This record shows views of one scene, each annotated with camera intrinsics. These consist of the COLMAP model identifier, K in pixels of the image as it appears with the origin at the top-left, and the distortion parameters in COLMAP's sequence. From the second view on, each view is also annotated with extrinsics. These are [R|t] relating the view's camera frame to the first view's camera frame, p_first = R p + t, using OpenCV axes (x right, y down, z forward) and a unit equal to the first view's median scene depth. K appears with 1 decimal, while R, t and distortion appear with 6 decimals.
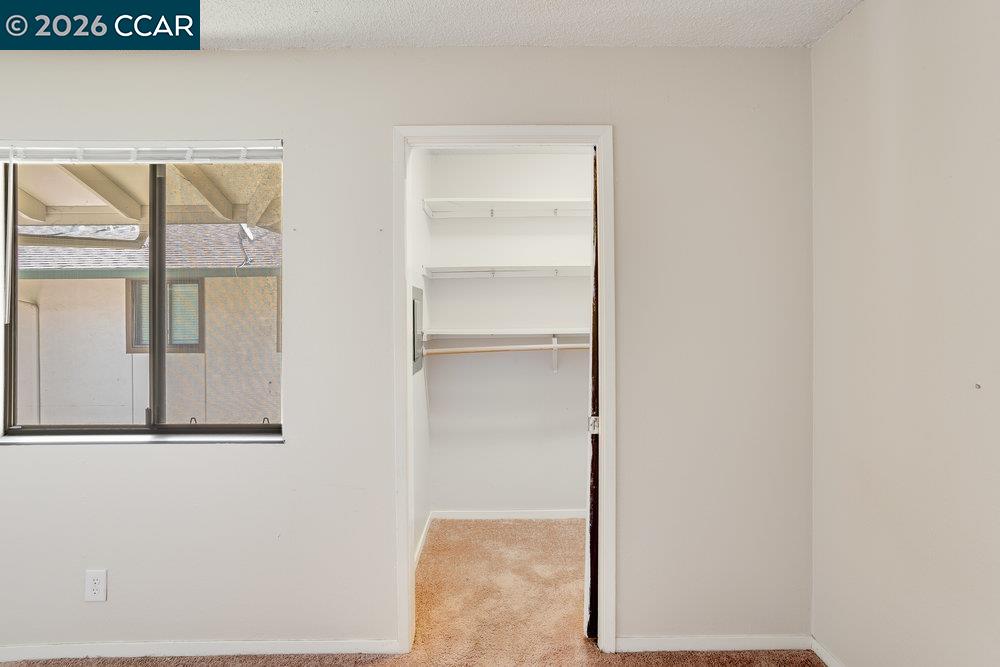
lens RADIAL K [[460.4, 0, 503.4], [0, 460.4, 323.8], [0, 0, 1]] dist [-0.048252, 0.028189]
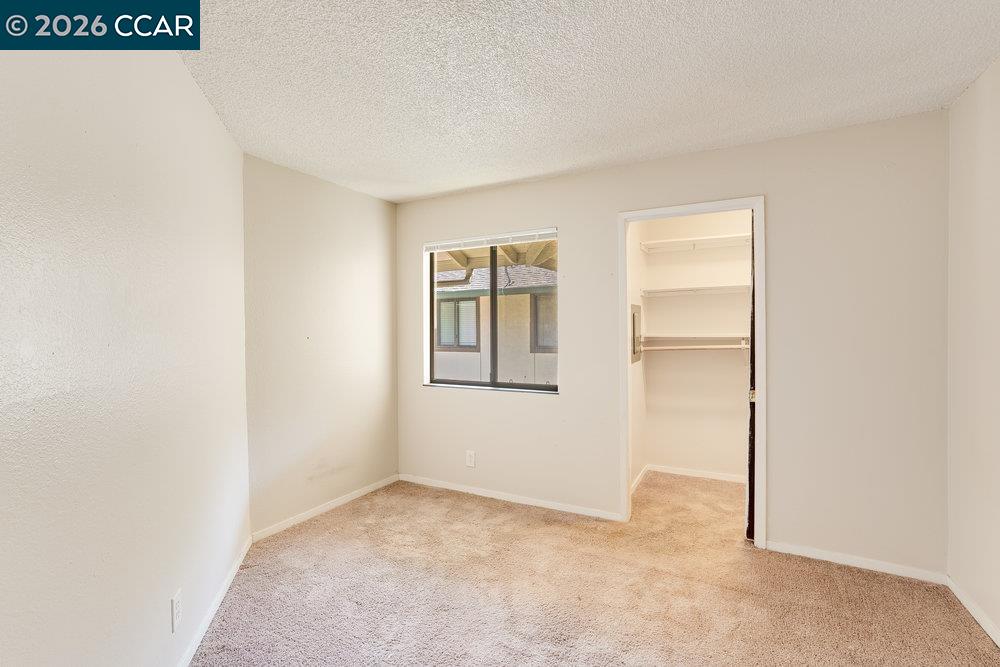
lens RADIAL K [[460.4, 0, 503.4], [0, 460.4, 323.8], [0, 0, 1]] dist [-0.048252, 0.028189]
pose [[0.881594, -0.006048, -0.471969, 0.155432], [-0.002008, 0.999861, -0.016563, 0.008878], [0.472004, 0.015550, 0.881459, -0.590835]]
